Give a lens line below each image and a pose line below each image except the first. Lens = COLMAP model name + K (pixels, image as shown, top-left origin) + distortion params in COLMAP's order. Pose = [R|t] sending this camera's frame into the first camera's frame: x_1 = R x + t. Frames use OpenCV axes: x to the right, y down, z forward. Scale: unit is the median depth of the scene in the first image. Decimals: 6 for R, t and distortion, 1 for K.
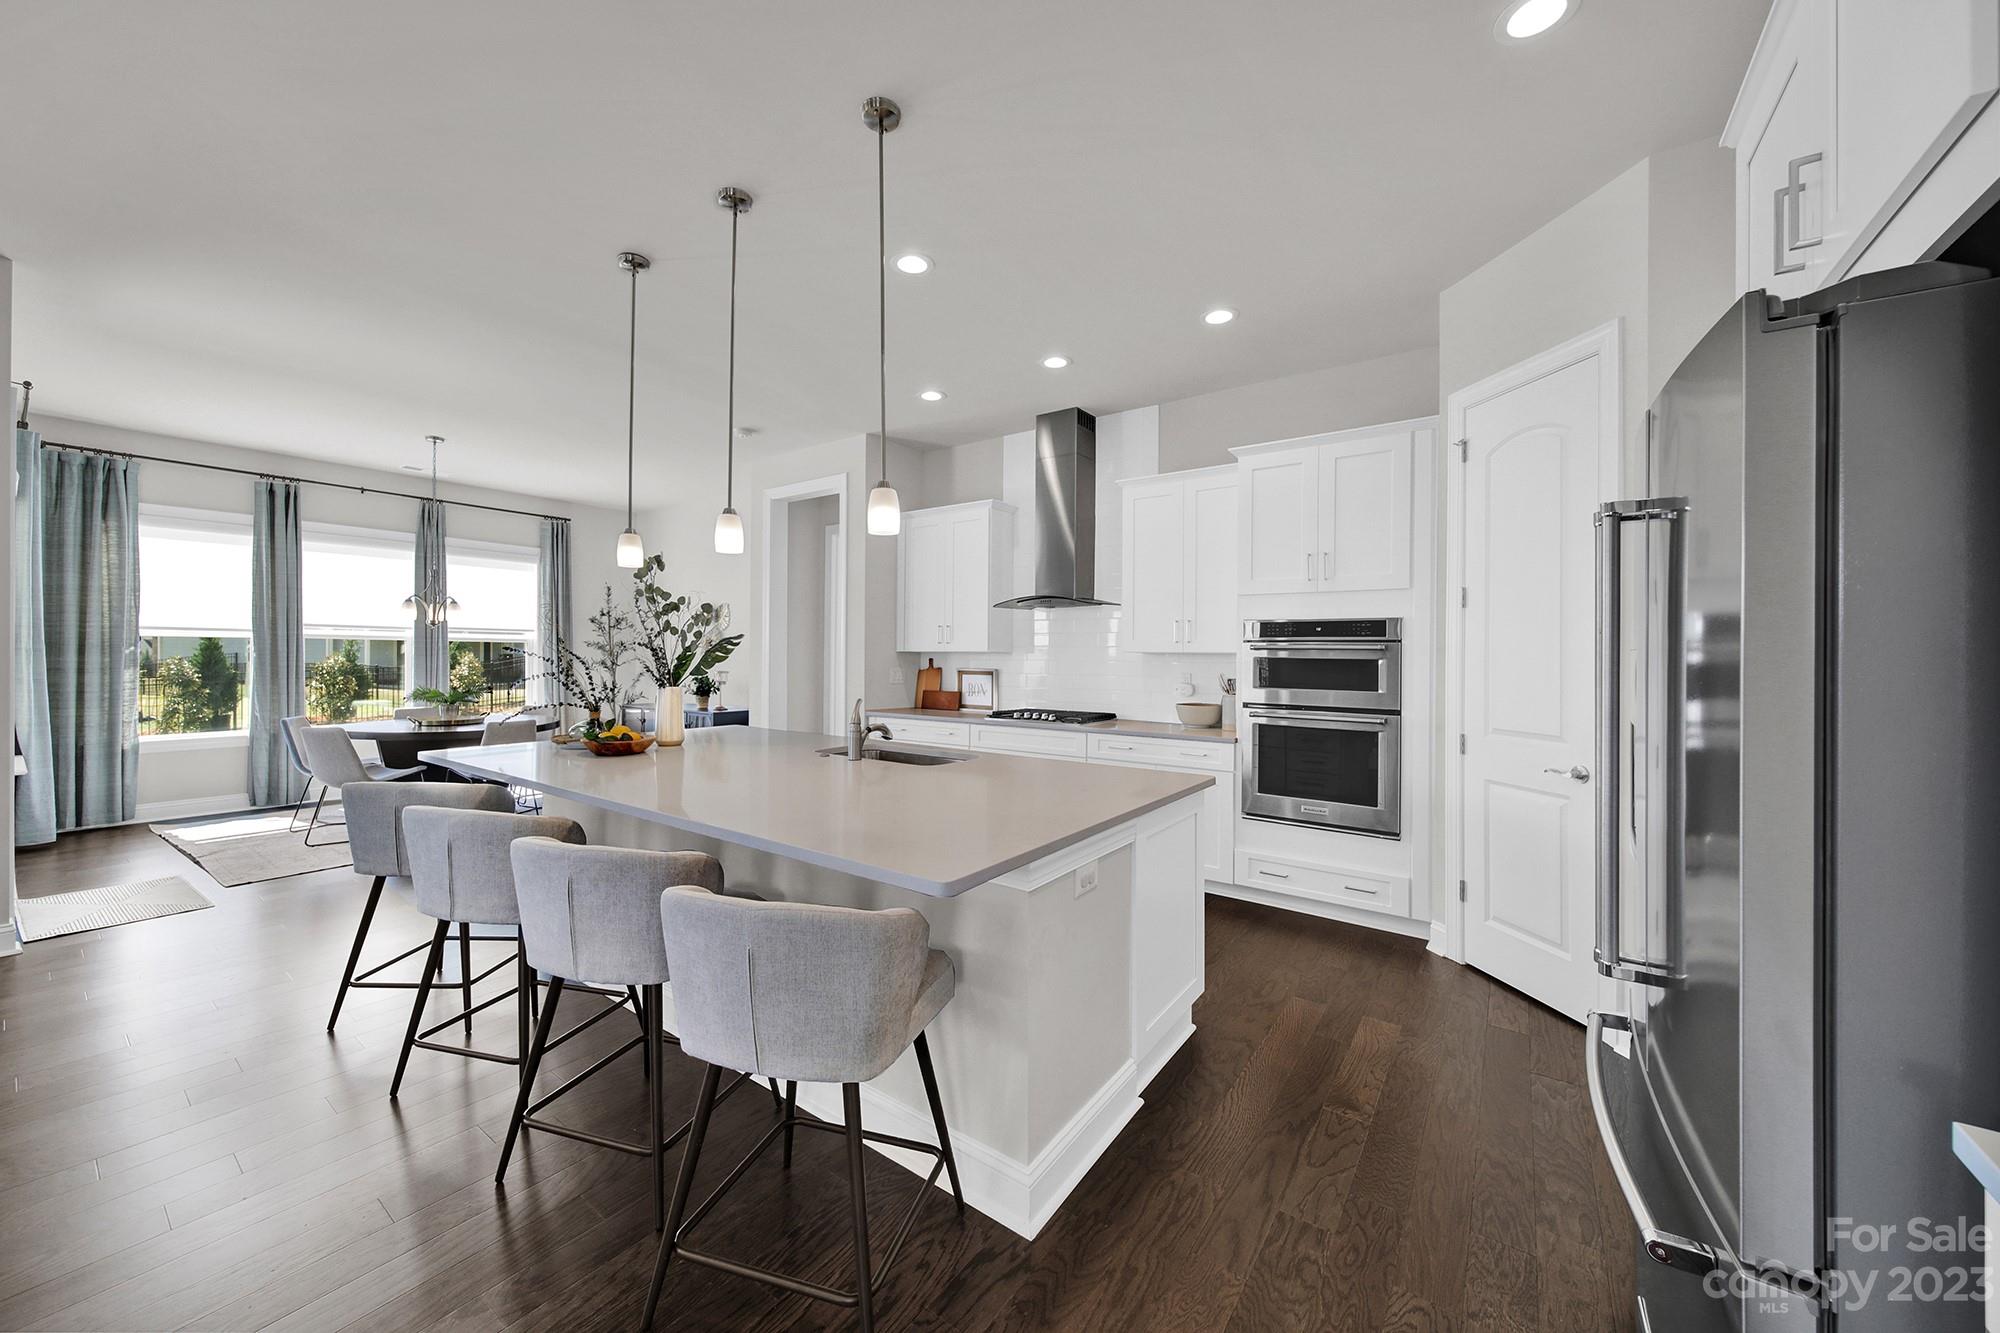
lens RADIAL K [[717.2, 0, 992.6], [0, 717.2, 658.4], [0, 0, 1]] dist [-0.002399, 0.000004]
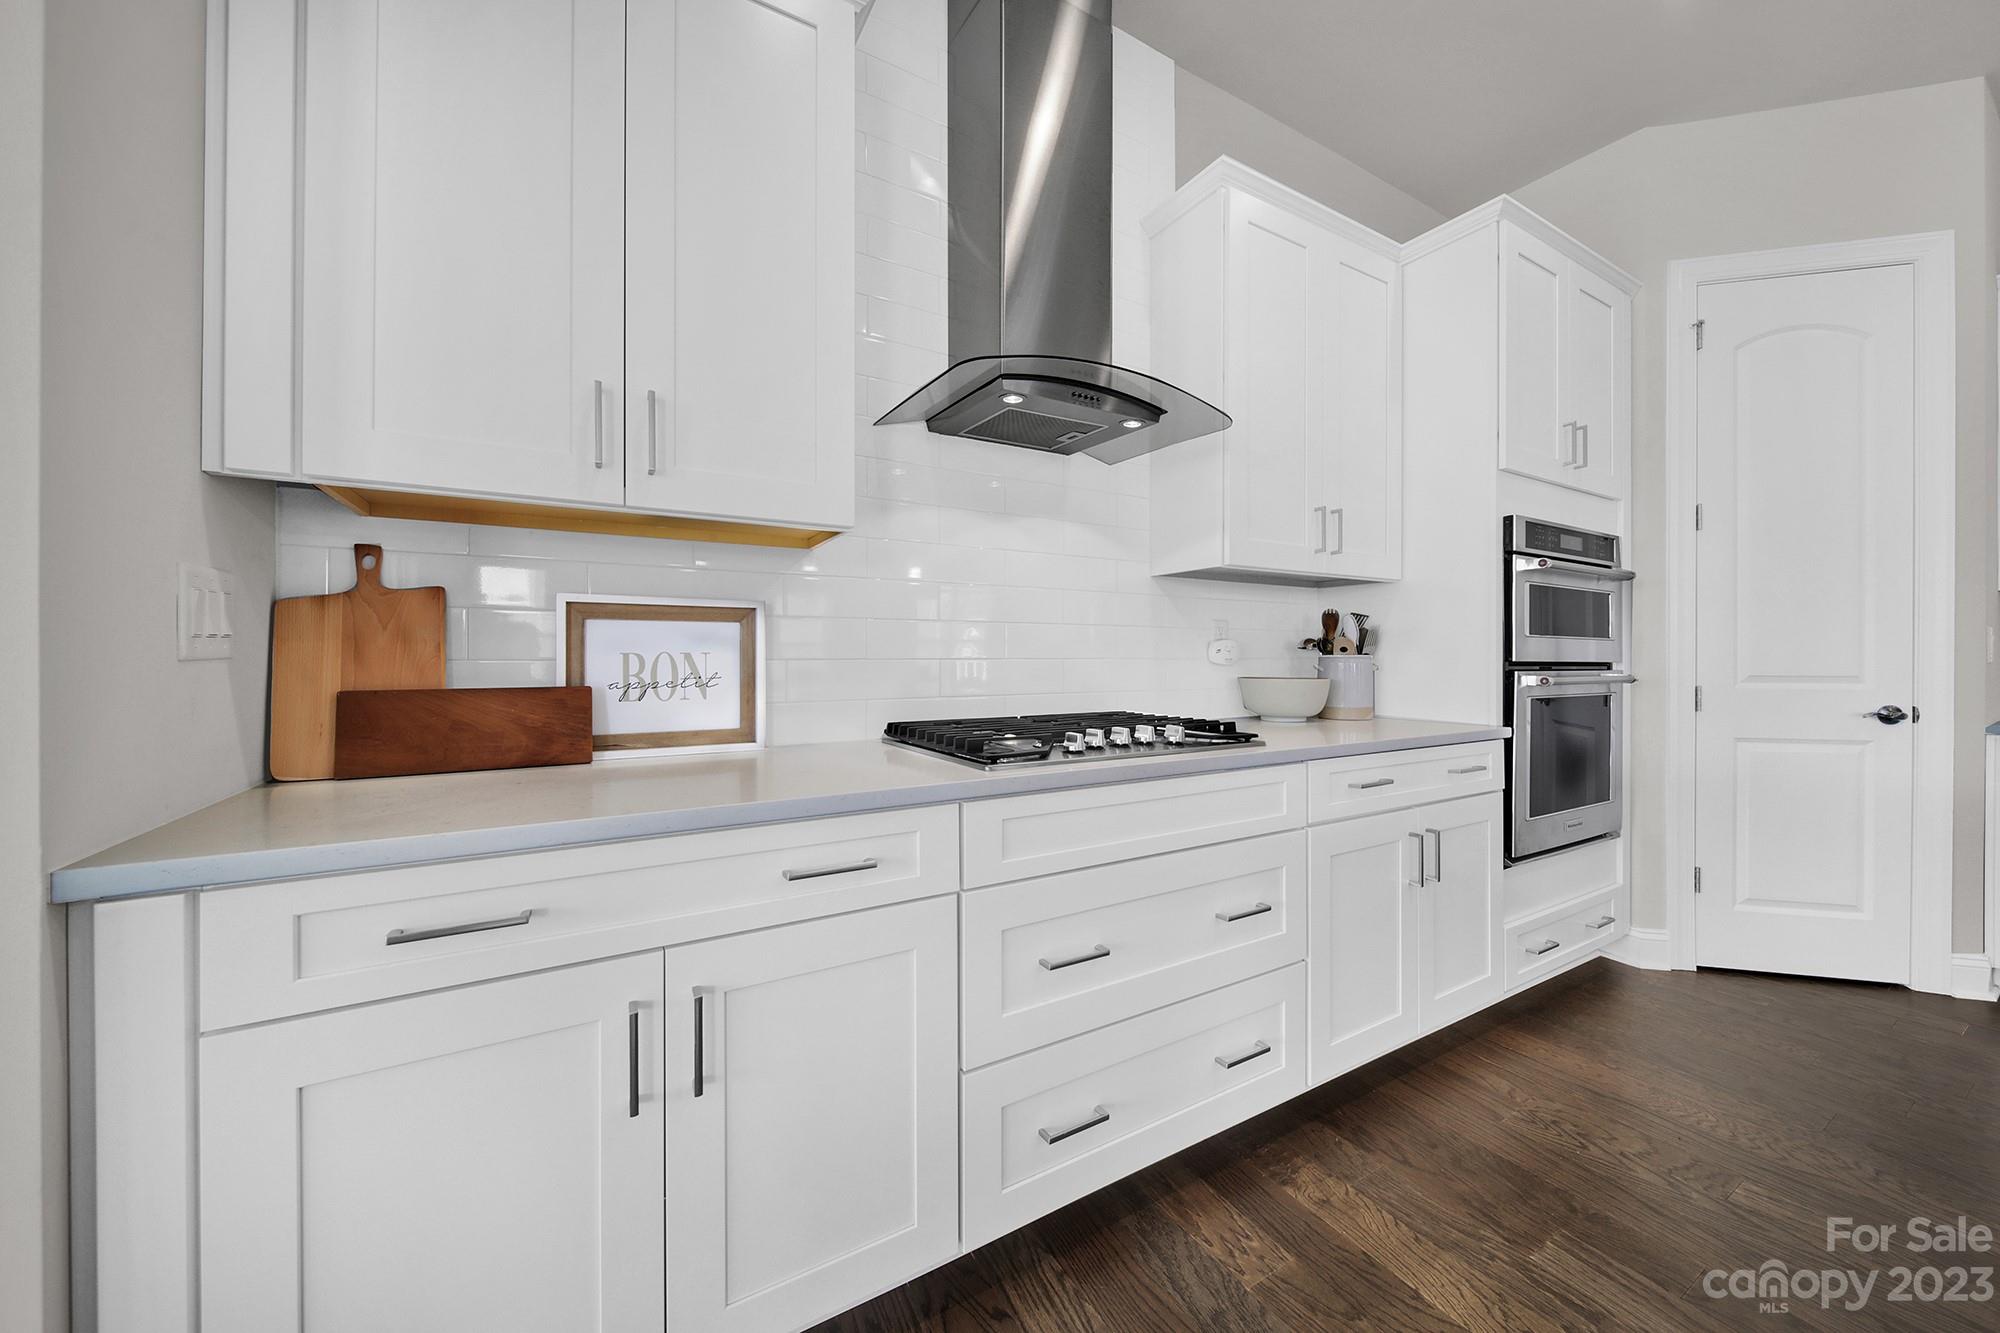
lens RADIAL K [[717.2, 0, 1000.5], [0, 717.2, 656.1], [0, 0, 1]] dist [-0.002399, 0.000004]
pose [[0.388580, -0.004431, 0.921404, -0.258126], [0.005750, 0.999981, 0.002384, 0.042185], [-0.921397, 0.004372, 0.388598, 0.914576]]
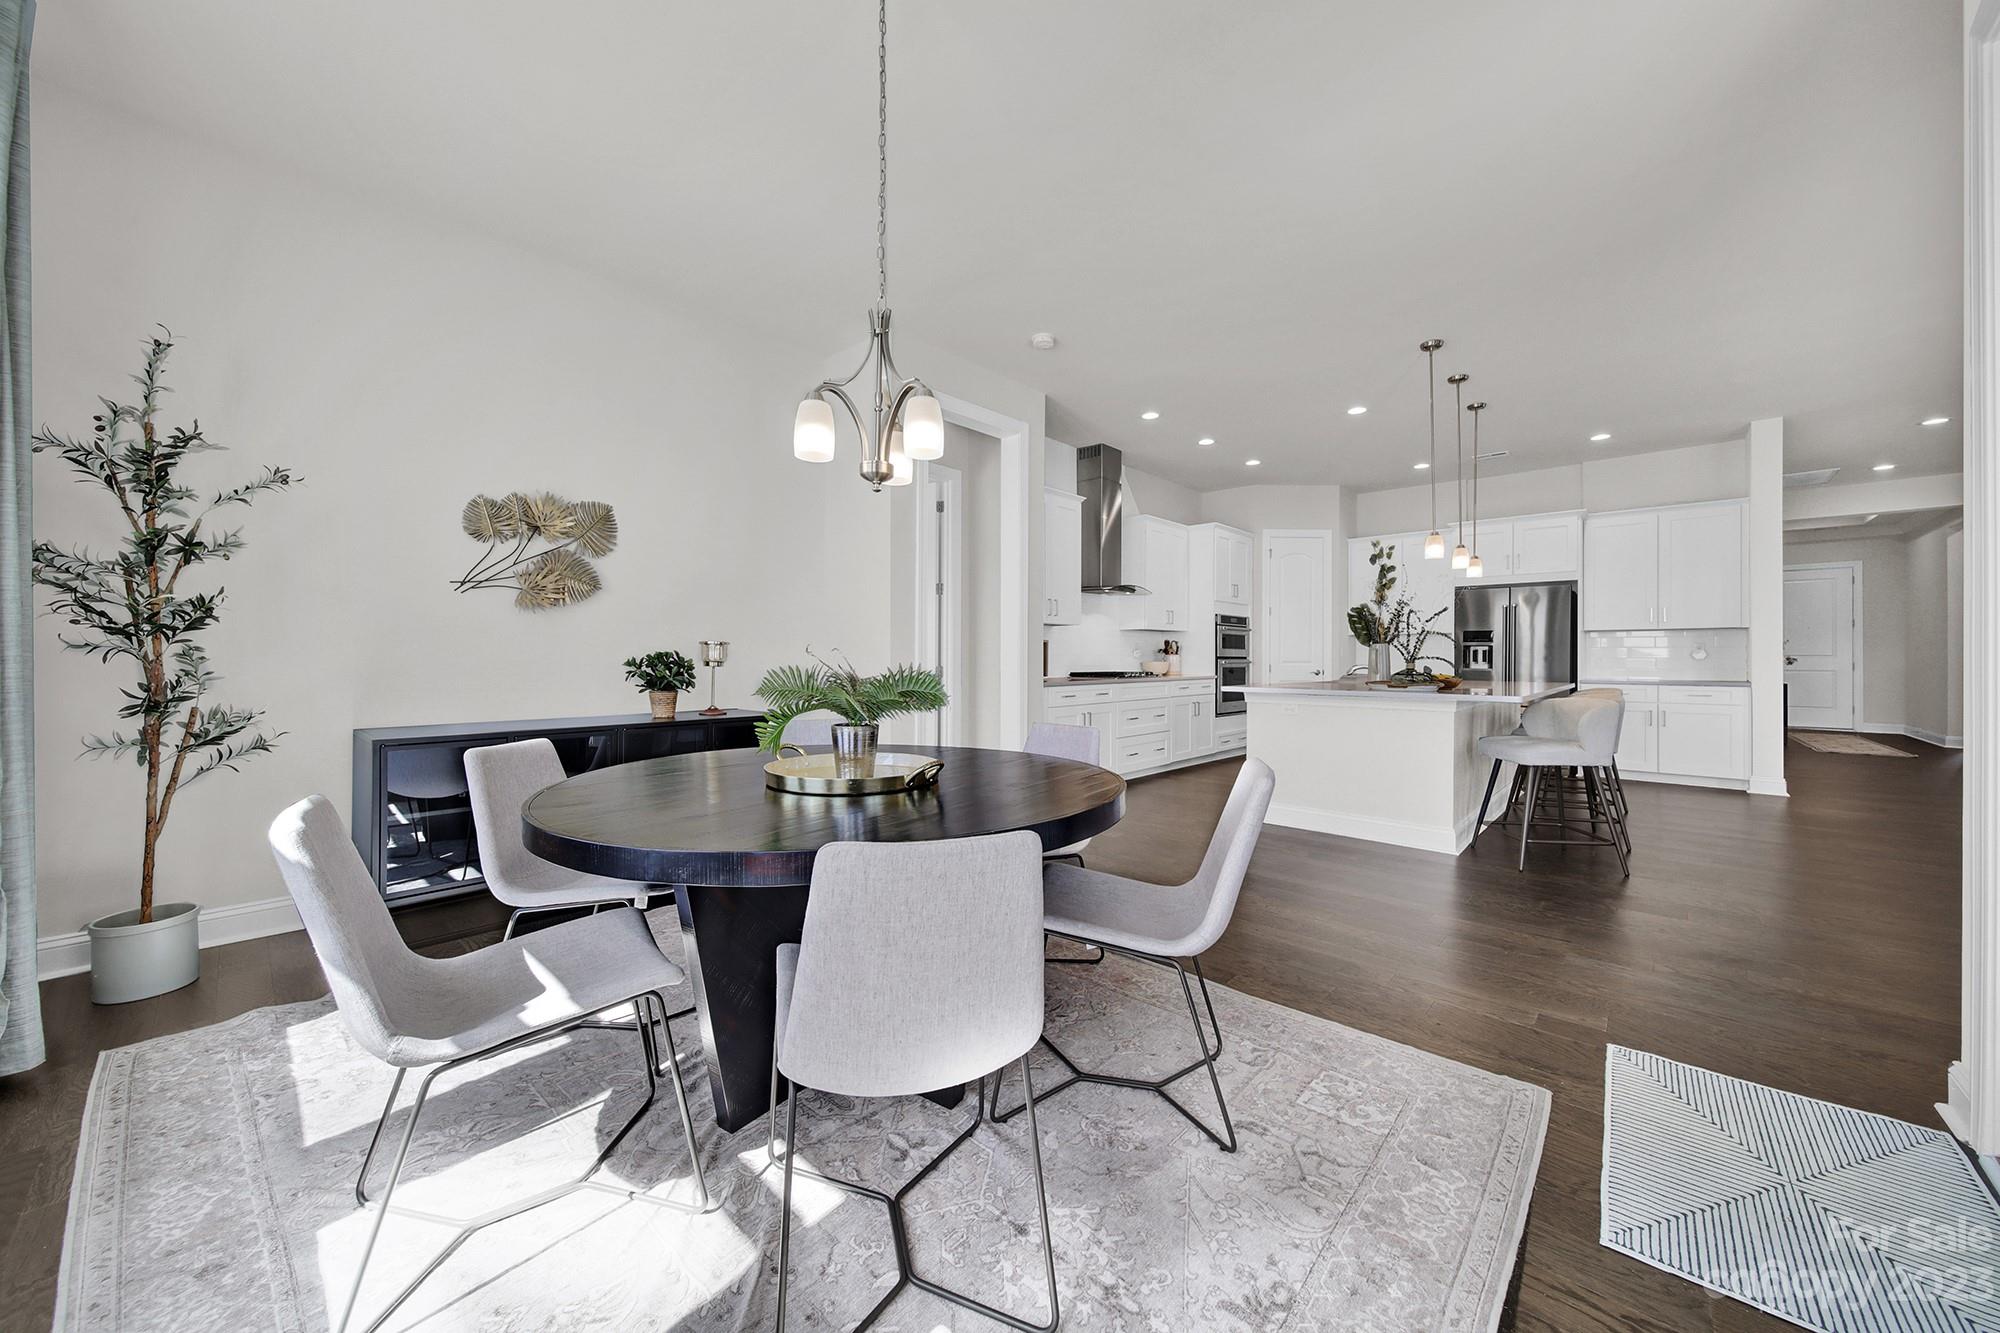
lens RADIAL K [[717.2, 0, 970.6], [0, 717.2, 642.5], [0, 0, 1]] dist [-0.002399, 0.000004]
pose [[0.132137, 0.013442, 0.991140, -1.305636], [0.001965, 0.999903, -0.013823, 0.038857], [-0.991230, 0.003774, 0.132097, 1.113278]]
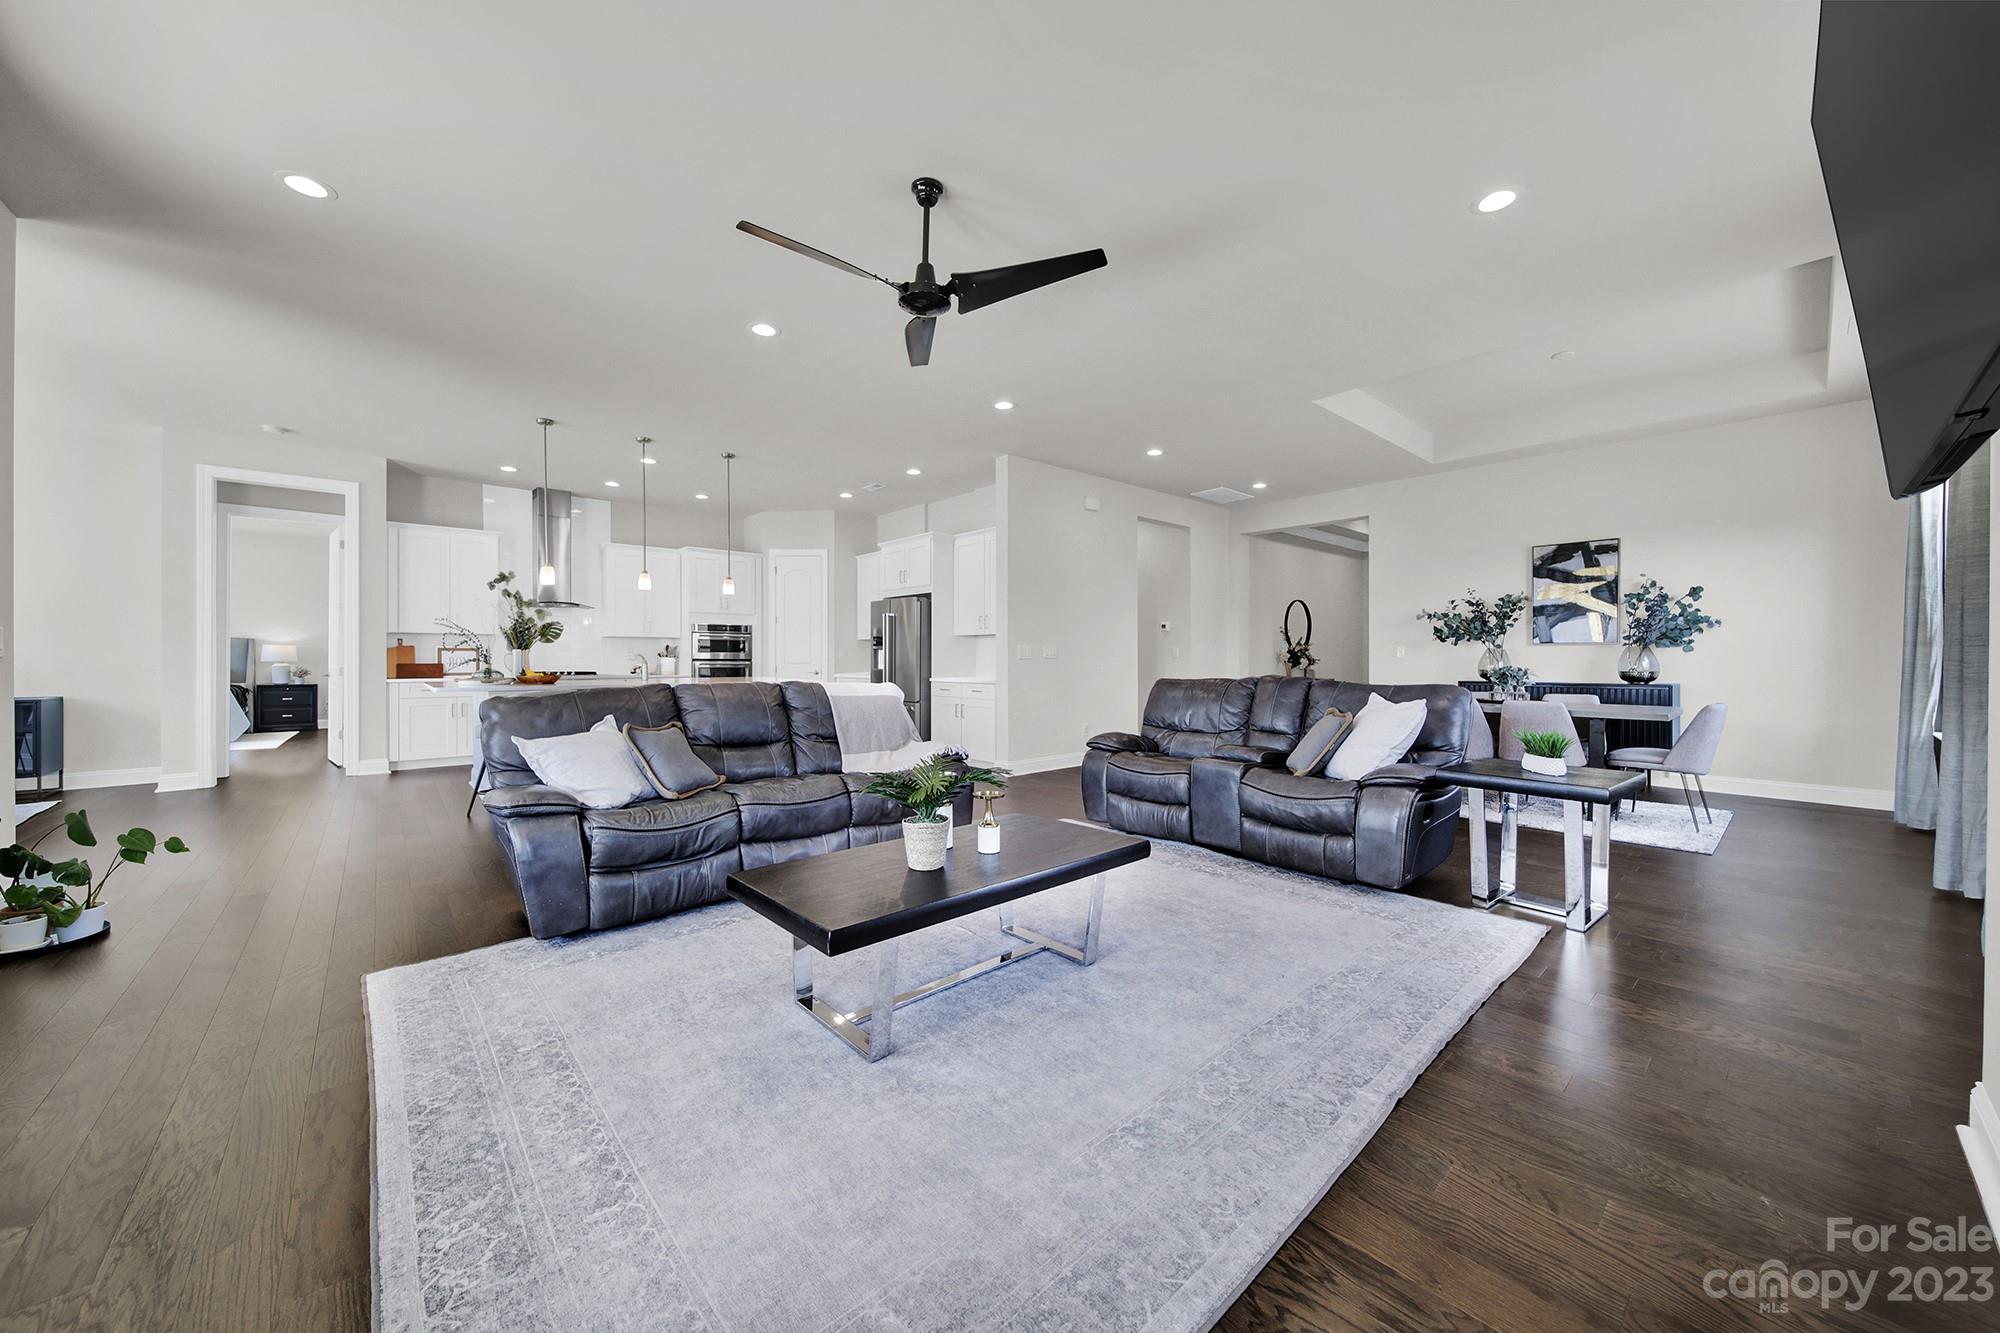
lens RADIAL K [[717.2, 0, 1003.5], [0, 717.2, 657.6], [0, 0, 1]] dist [-0.002399, 0.000004]
pose [[0.201614, -0.004586, 0.979454, -1.349520], [0.006696, 0.999972, 0.003303, 0.044240], [-0.979442, 0.005893, 0.201639, -0.343835]]
